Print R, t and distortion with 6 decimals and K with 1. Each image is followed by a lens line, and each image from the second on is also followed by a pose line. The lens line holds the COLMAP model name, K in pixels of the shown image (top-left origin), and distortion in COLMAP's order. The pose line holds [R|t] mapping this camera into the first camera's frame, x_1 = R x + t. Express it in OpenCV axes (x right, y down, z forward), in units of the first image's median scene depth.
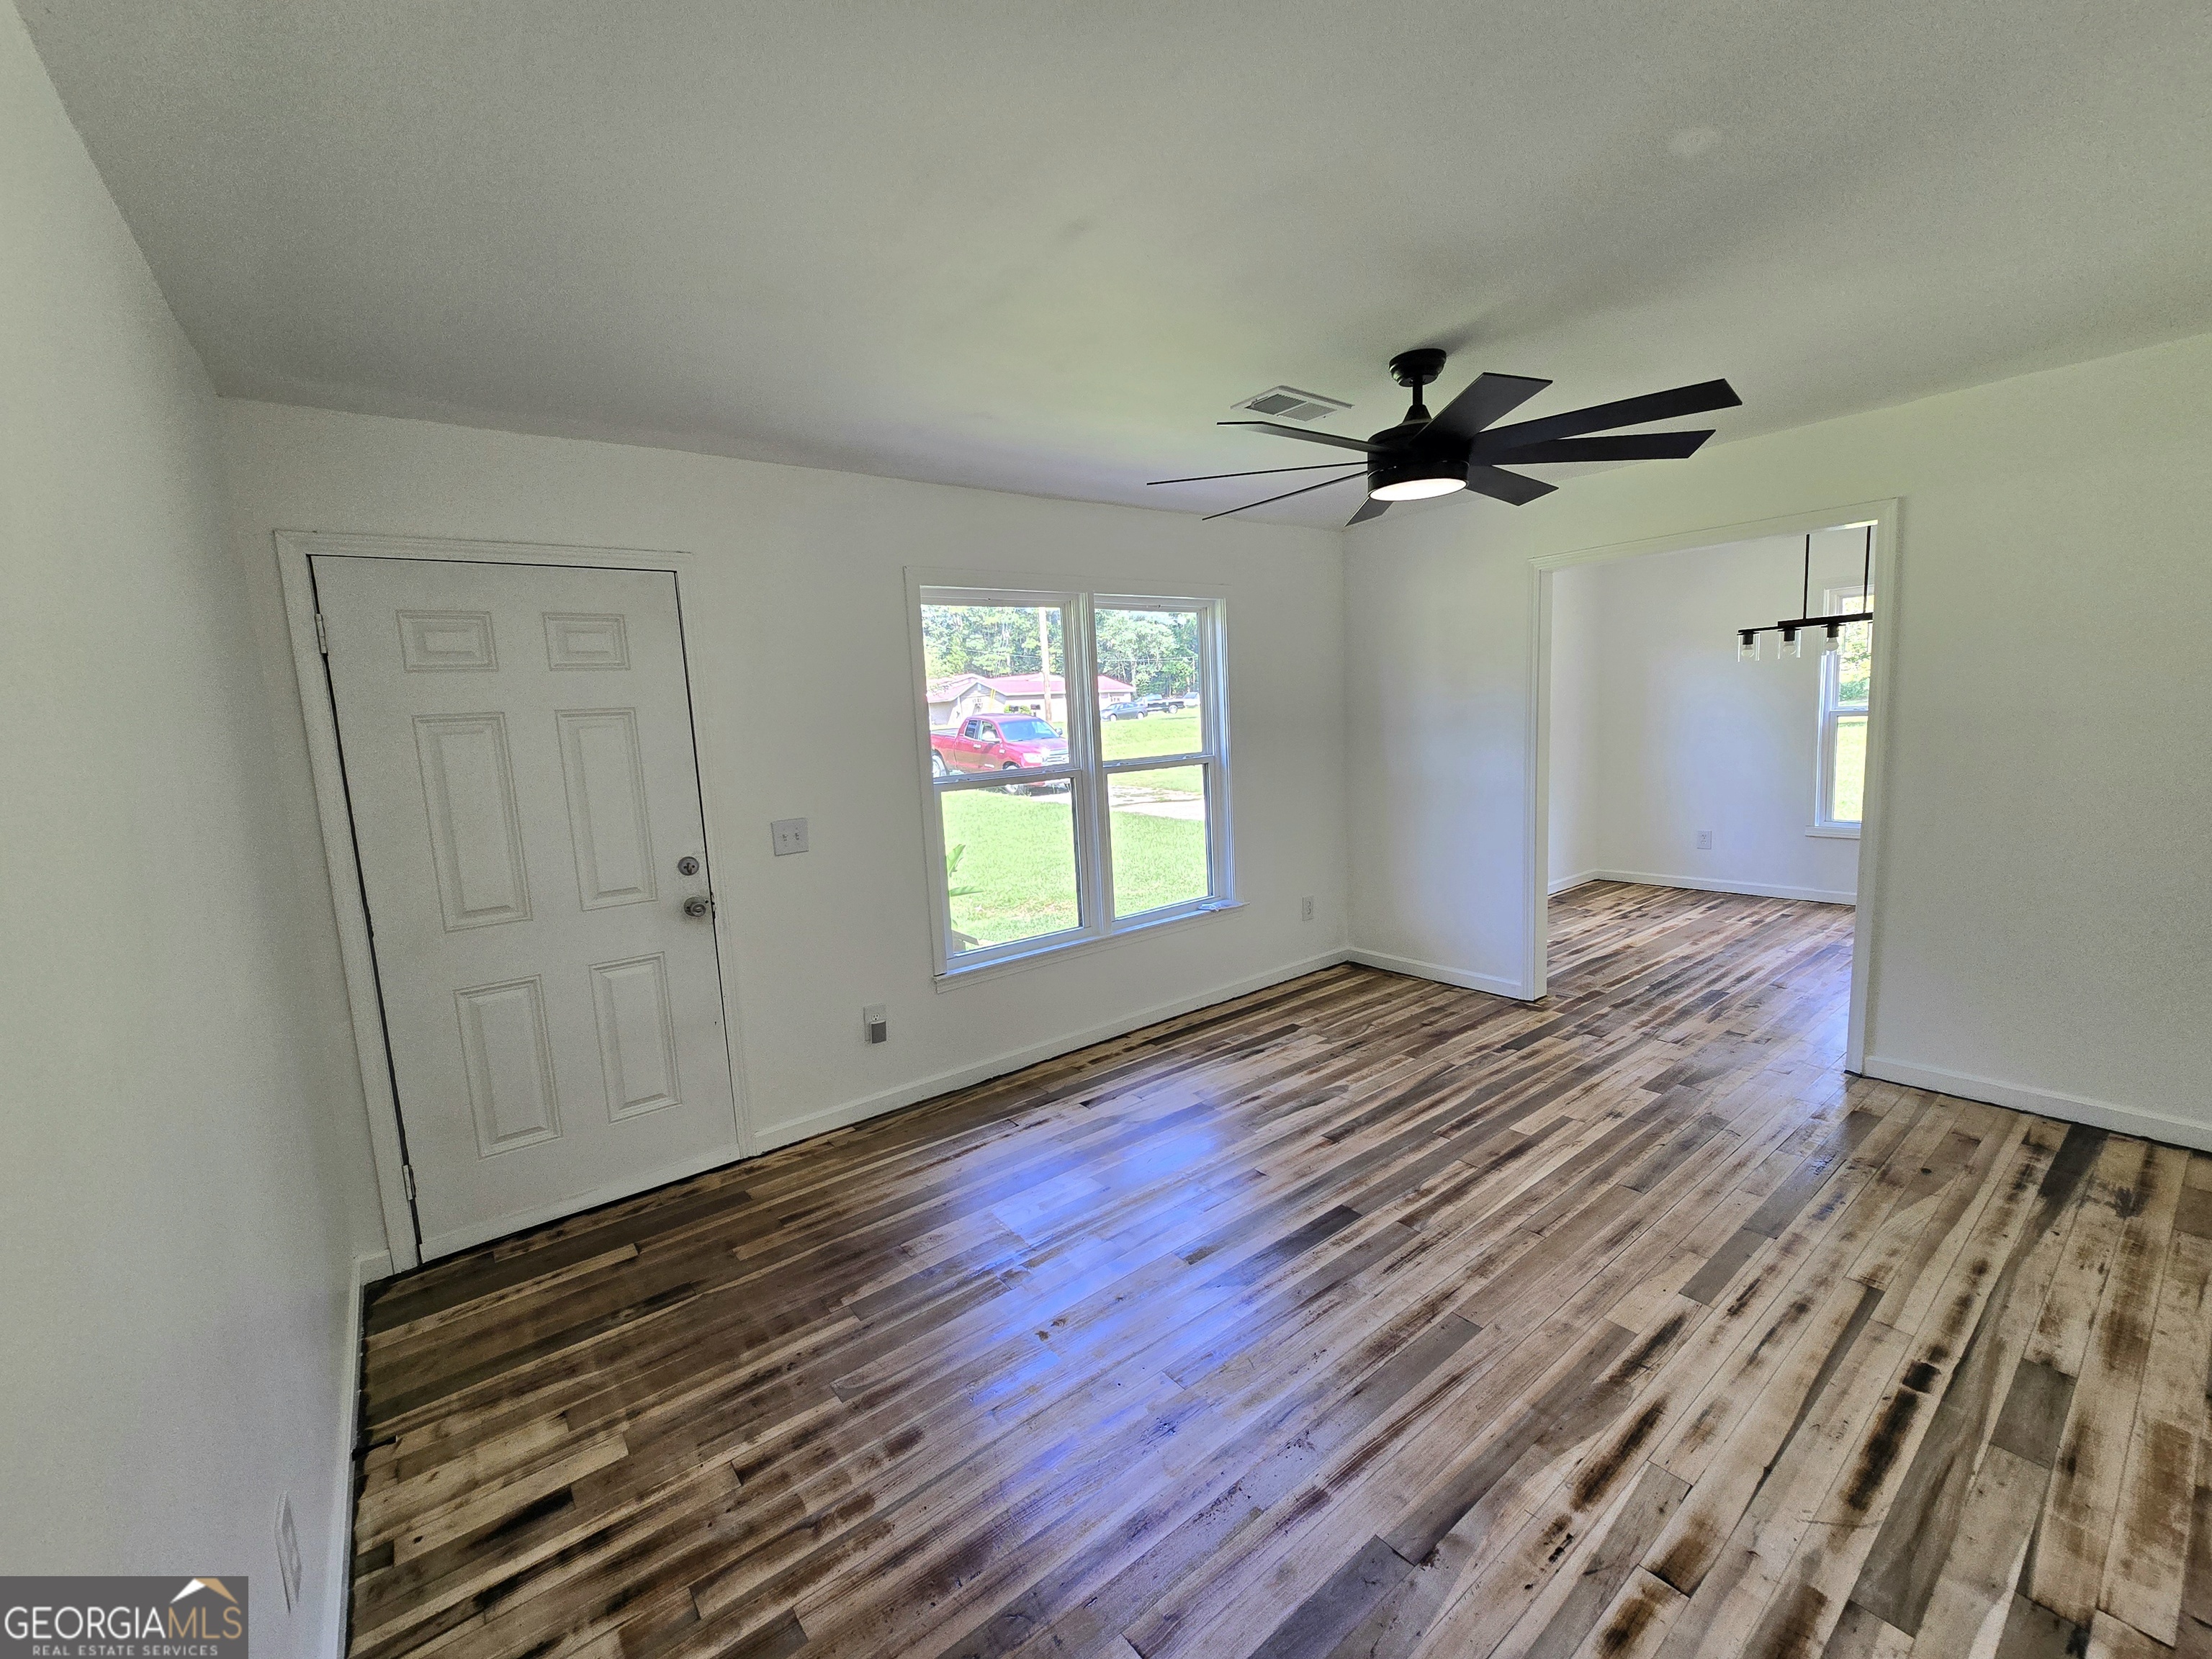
lens RADIAL K [[904.7, 0, 1102.6], [0, 904.7, 829.1], [0, 0, 1]] dist [0.001786, -0.002405]
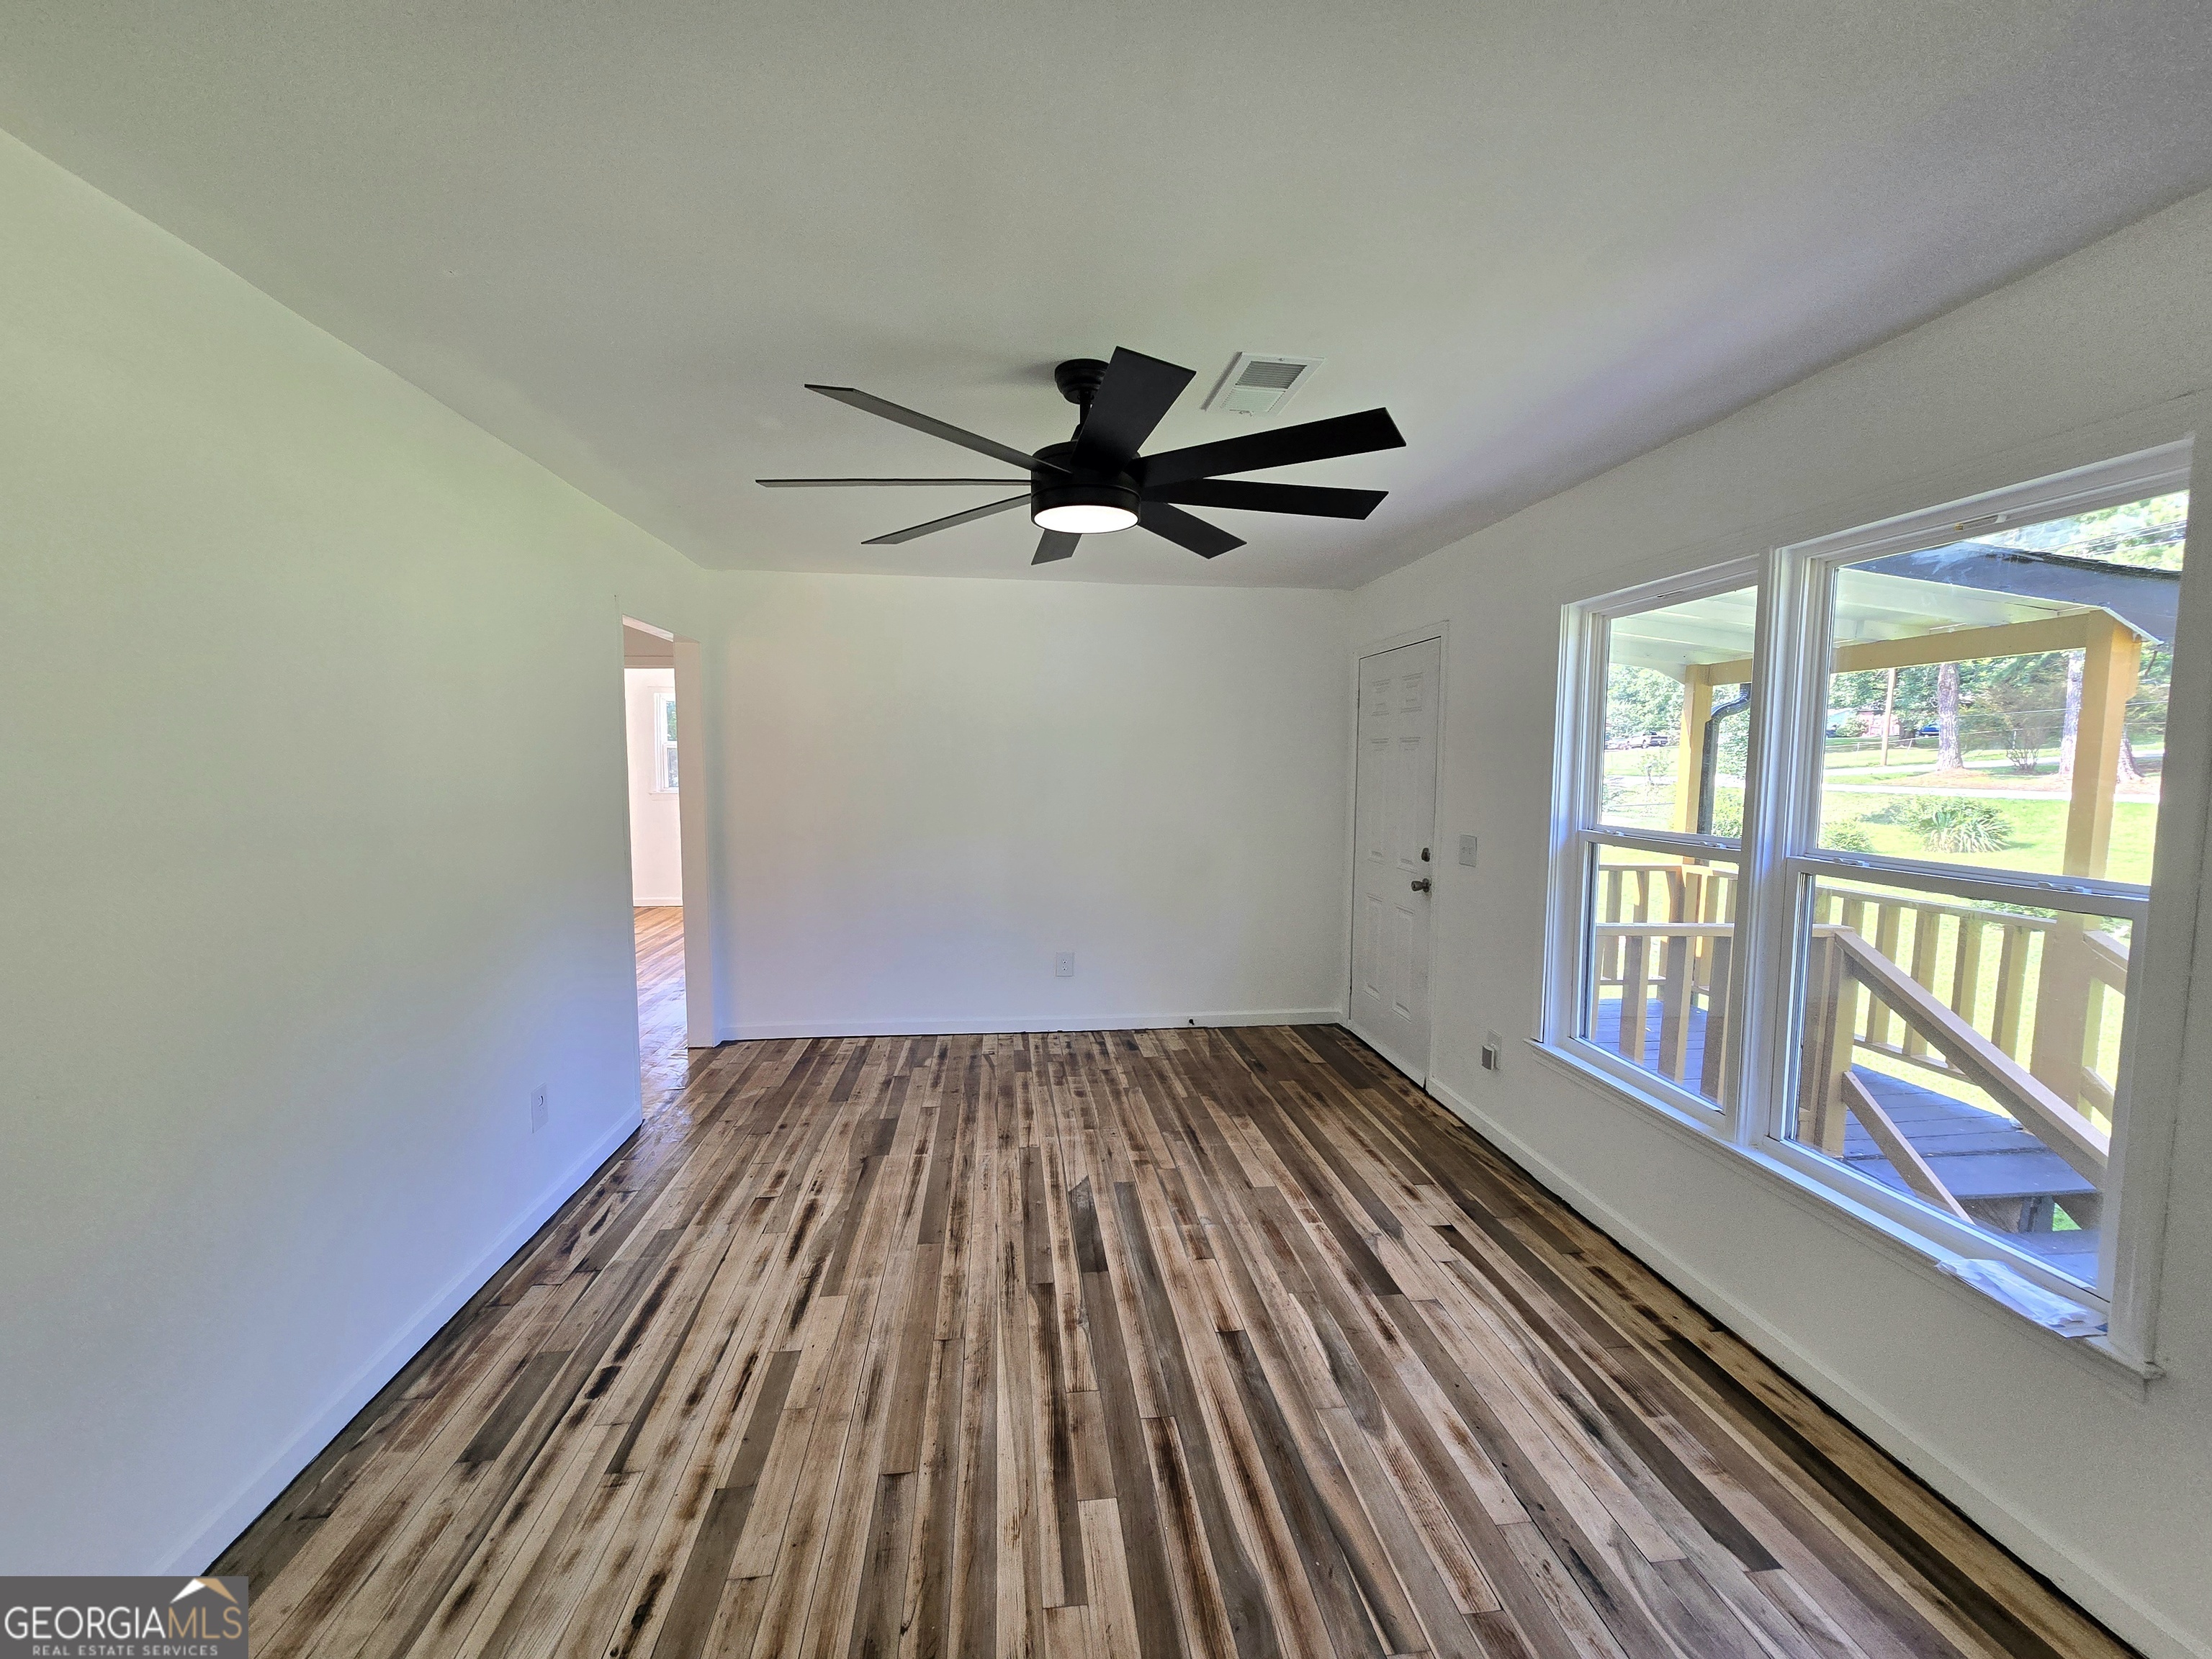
lens RADIAL K [[904.7, 0, 1102.6], [0, 904.7, 829.1], [0, 0, 1]] dist [0.001786, -0.002405]
pose [[-0.515557, 0.117383, -0.848777, 1.097468], [-0.089230, 0.977832, 0.189429, -0.245585], [0.852197, 0.173398, -0.493654, 1.475996]]
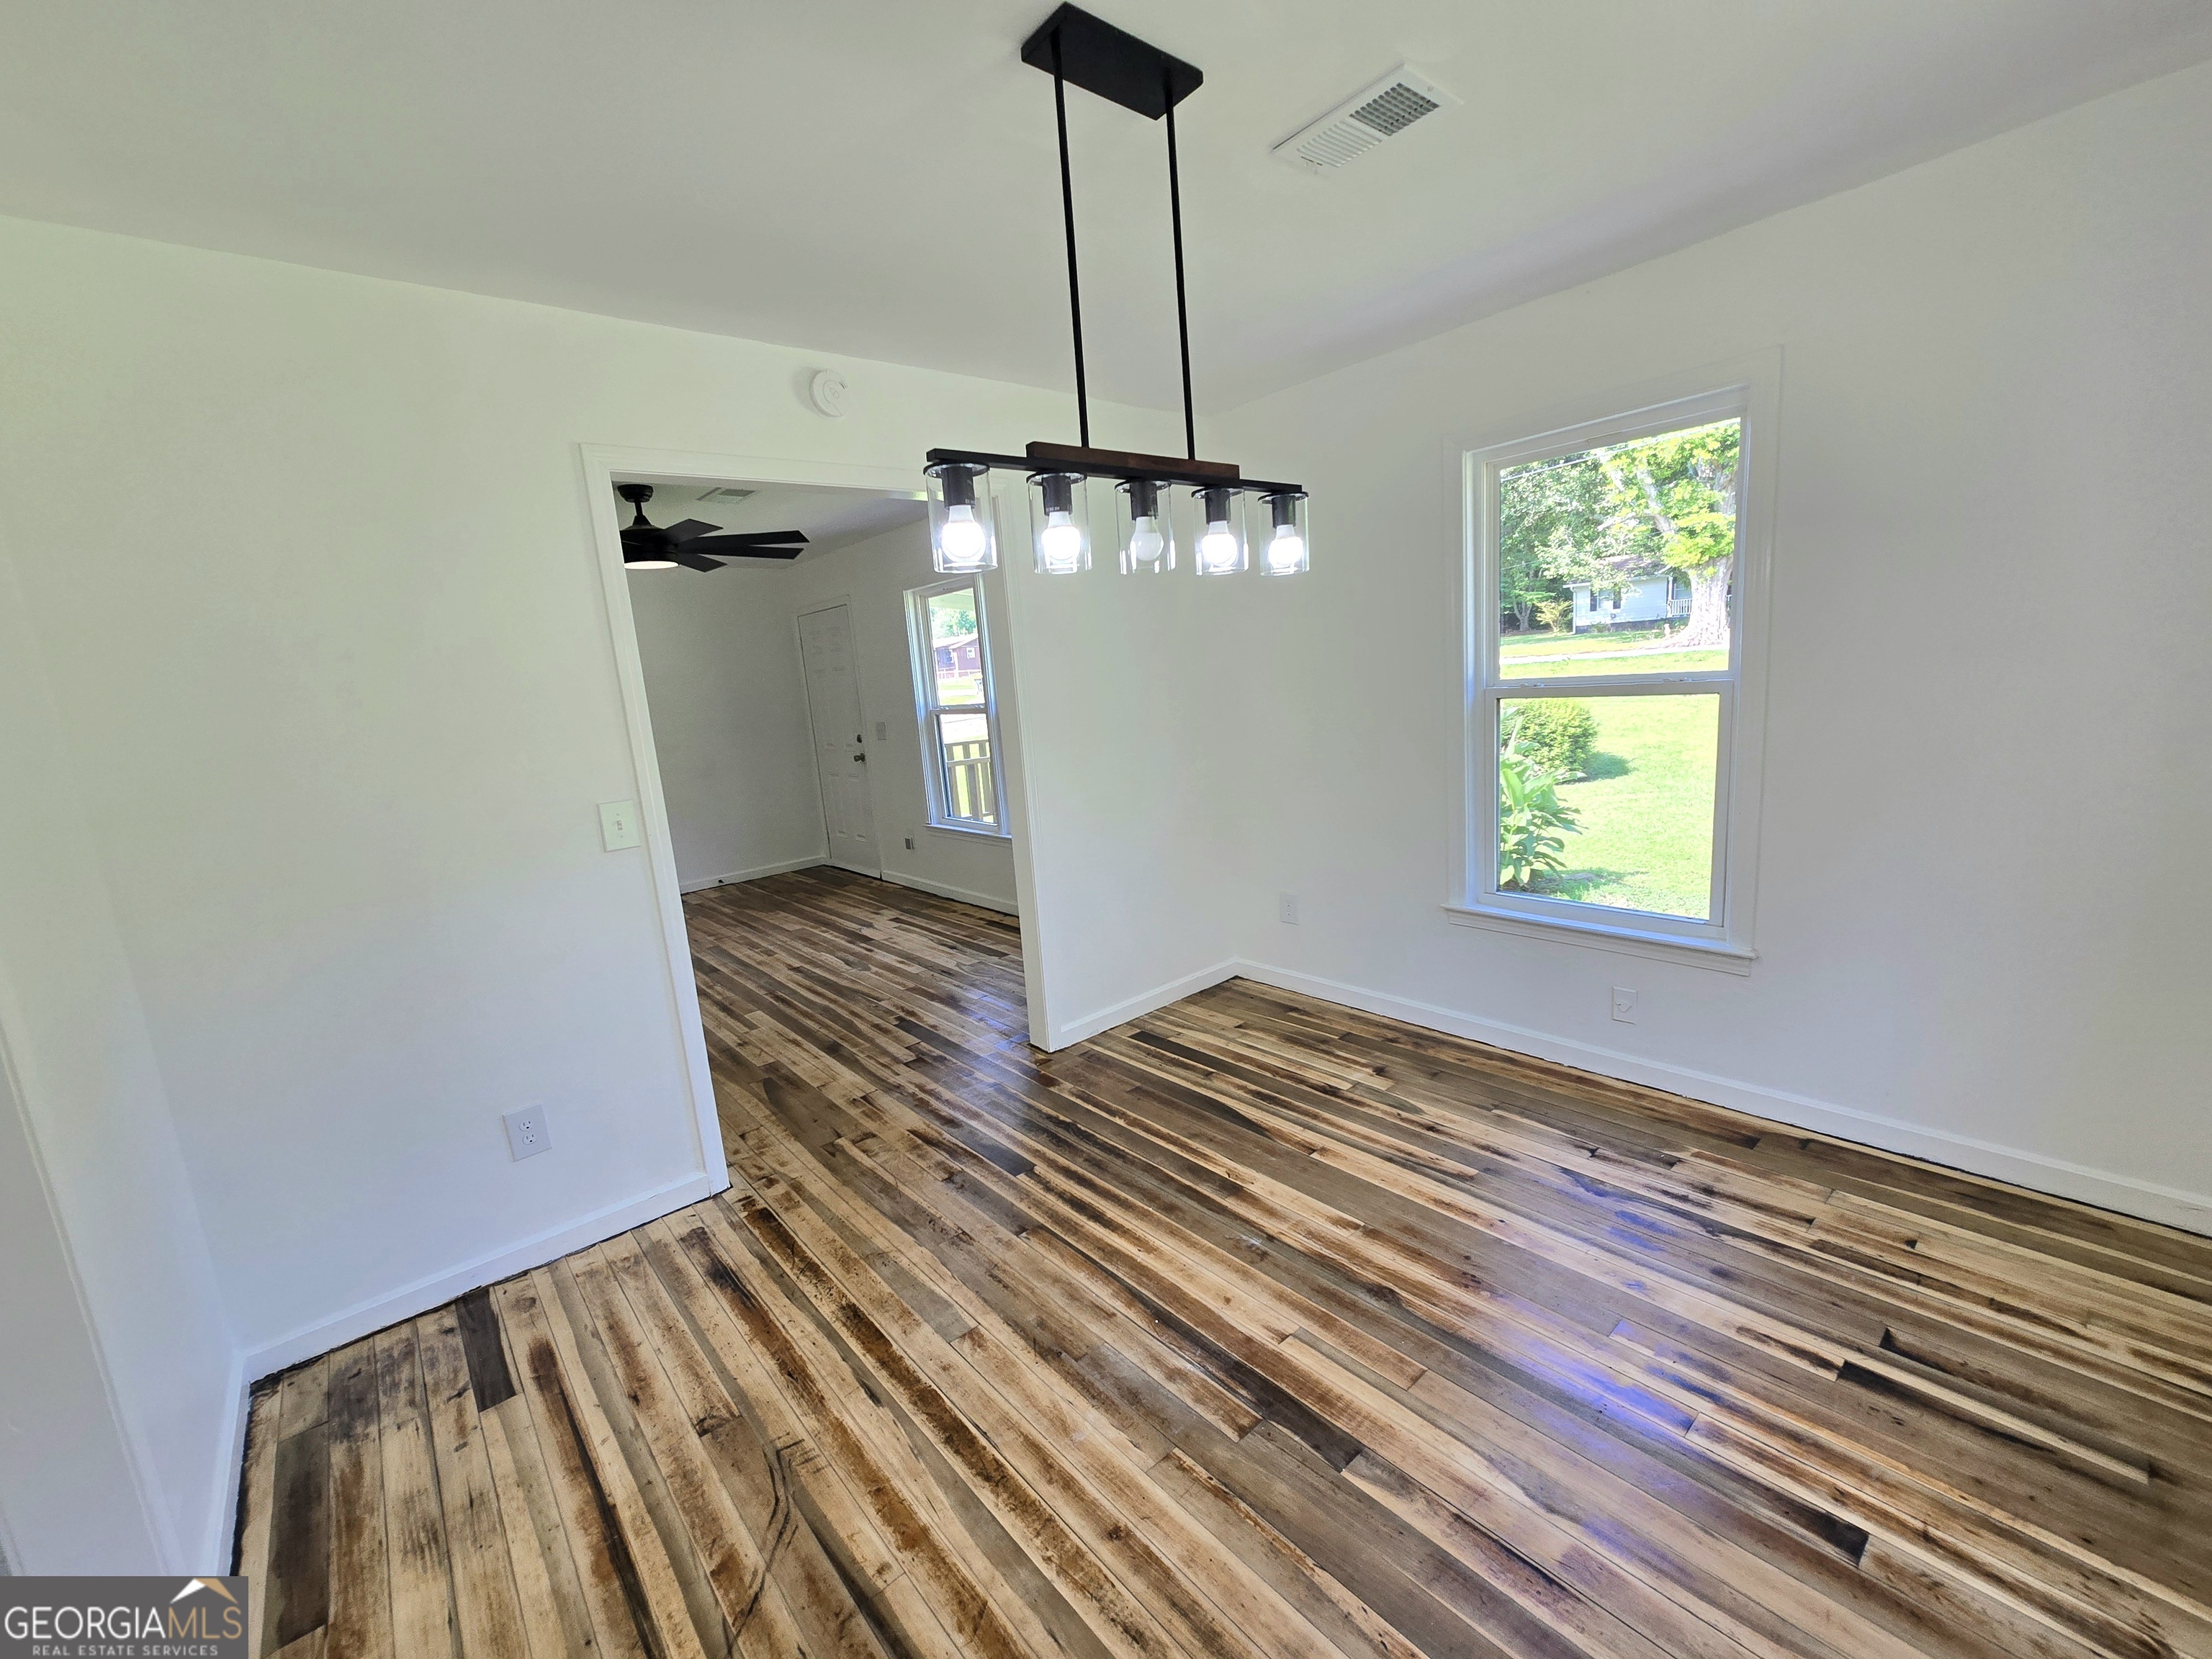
lens RADIAL K [[904.7, 0, 1102.6], [0, 904.7, 829.1], [0, 0, 1]] dist [0.001786, -0.002405]
pose [[0.054191, 0.221565, -0.973639, 2.102859], [-0.051418, 0.974397, 0.218876, -0.305046], [0.997206, 0.038201, 0.064196, 1.725397]]
